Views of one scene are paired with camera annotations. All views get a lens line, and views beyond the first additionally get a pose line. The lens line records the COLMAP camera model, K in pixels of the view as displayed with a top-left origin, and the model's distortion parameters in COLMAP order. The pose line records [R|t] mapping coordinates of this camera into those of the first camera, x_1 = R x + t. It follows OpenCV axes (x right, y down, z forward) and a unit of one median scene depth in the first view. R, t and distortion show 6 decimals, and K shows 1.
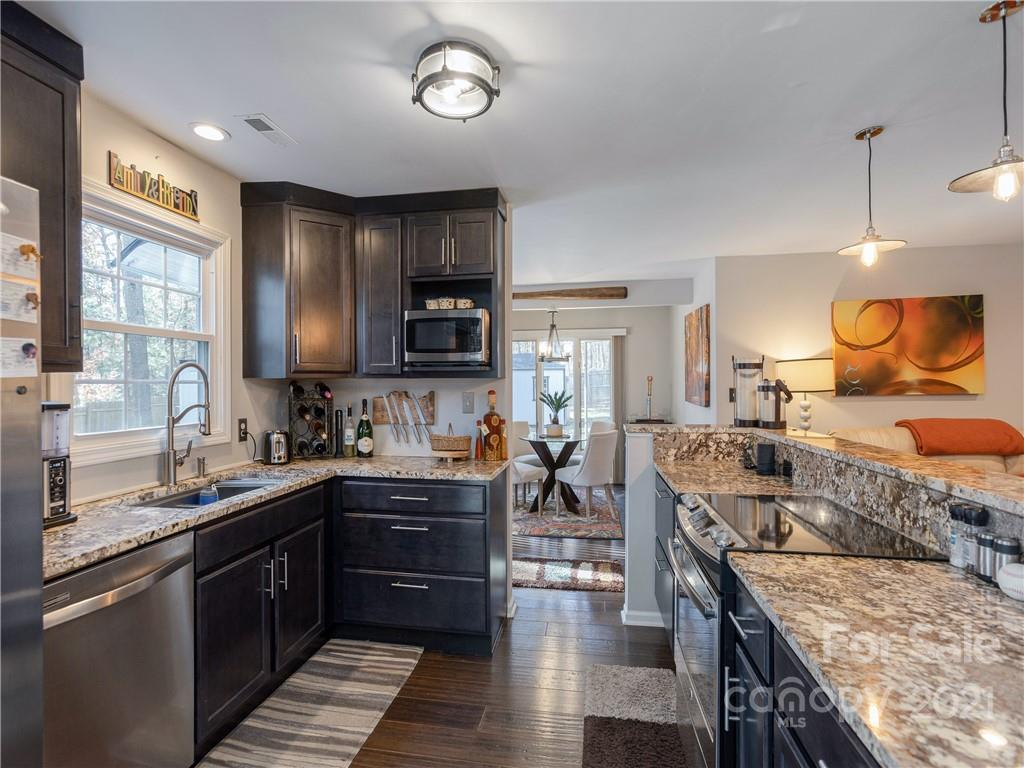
lens RADIAL K [[489.9, 0, 444.6], [0, 489.9, 393.7], [0, 0, 1]] dist [-0.003582, 0.000481]
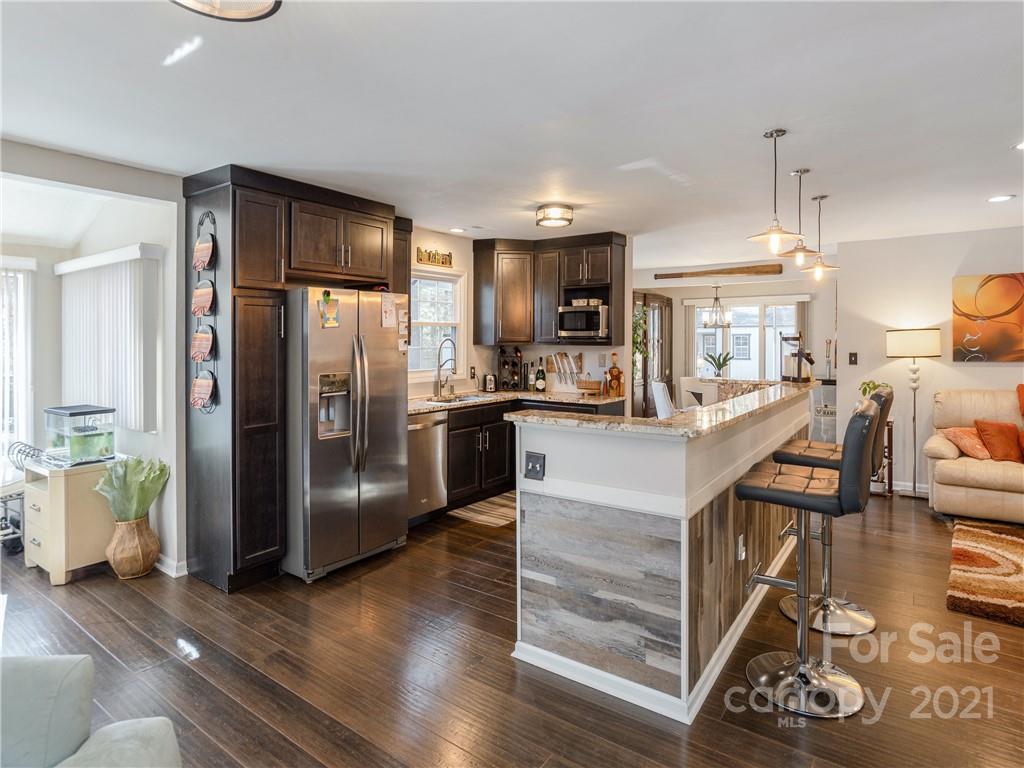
lens RADIAL K [[560.1, 0, 478.9], [0, 560.1, 340.6], [0, 0, 1]] dist [-0.020049, 0.001526]
pose [[0.911553, 0.006073, -0.411138, 0.447870], [-0.011283, 0.999884, -0.010247, -0.023977], [0.411028, 0.013980, 0.911515, -0.862667]]
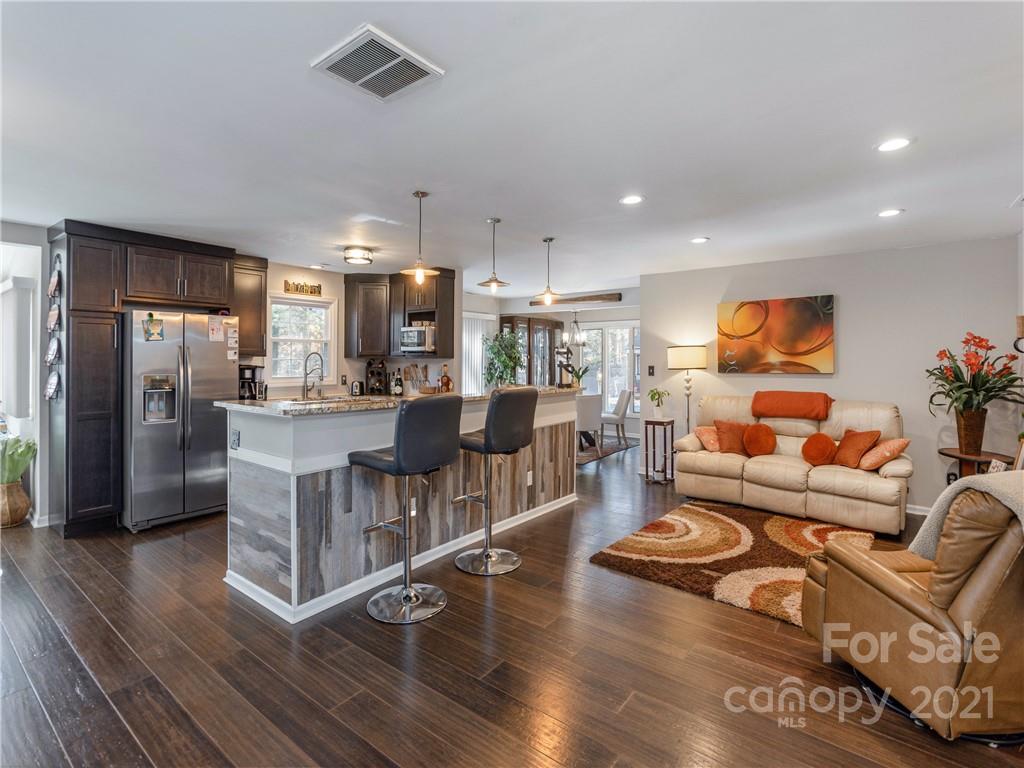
lens RADIAL K [[492.1, 0, 510.1], [0, 492.1, 359.3], [0, 0, 1]] dist [-0.002708, 0.000261]
pose [[0.896631, 0.008665, -0.442693, 1.240348], [-0.017140, 0.999738, -0.015147, -0.002442], [0.442446, 0.021169, 0.896545, -0.698159]]
